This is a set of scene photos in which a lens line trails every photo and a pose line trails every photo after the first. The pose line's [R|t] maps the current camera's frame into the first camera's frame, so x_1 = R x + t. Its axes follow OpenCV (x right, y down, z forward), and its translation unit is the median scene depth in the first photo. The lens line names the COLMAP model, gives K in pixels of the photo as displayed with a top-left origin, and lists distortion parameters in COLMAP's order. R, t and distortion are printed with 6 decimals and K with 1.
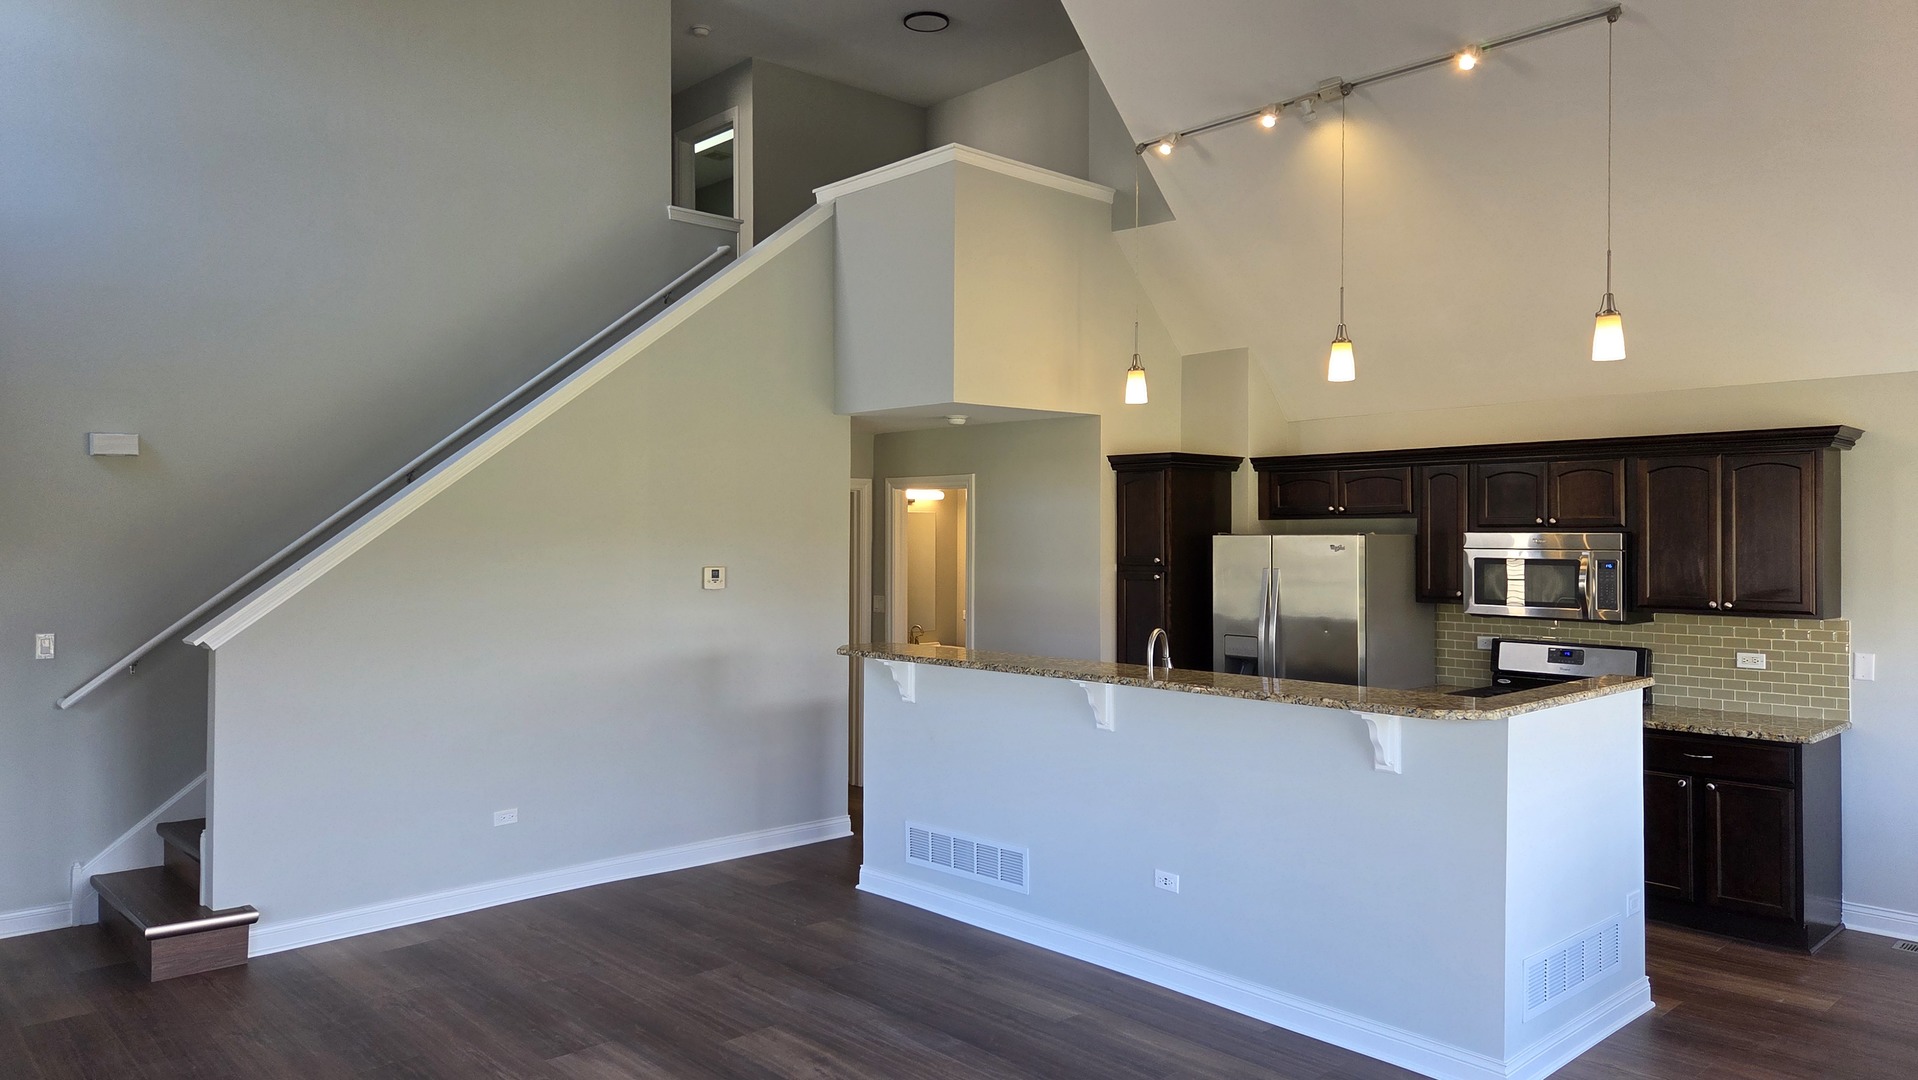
lens RADIAL K [[1280.7, 0, 953.3], [0, 1280.7, 529.9], [0, 0, 1]] dist [0.074538, -0.057571]
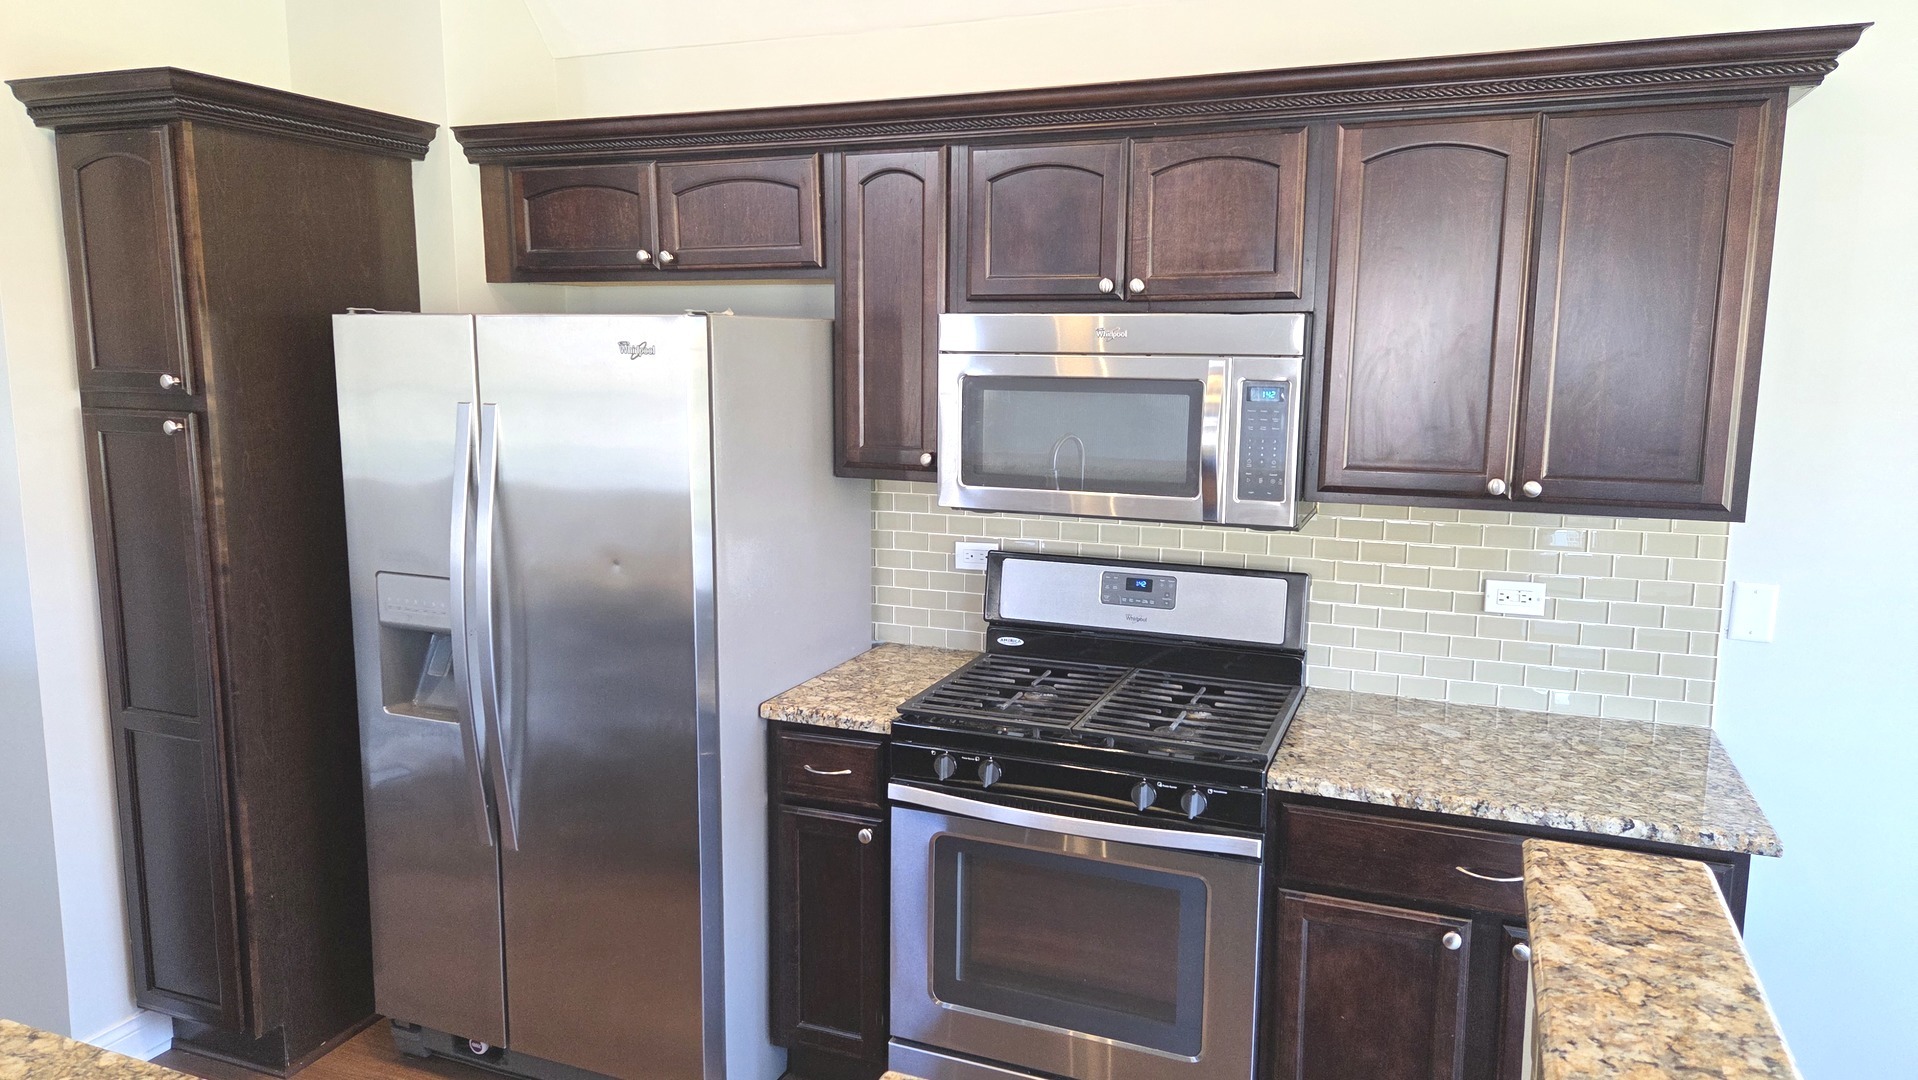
lens RADIAL K [[1292.7, 0, 954.7], [0, 1292.7, 529.6], [0, 0, 1]] dist [0.082419, -0.075959]
pose [[0.904672, -0.057526, 0.422208, 0.213344], [-0.006987, 0.988709, 0.149685, 0.008240], [-0.426051, -0.138366, 0.894055, 0.599606]]
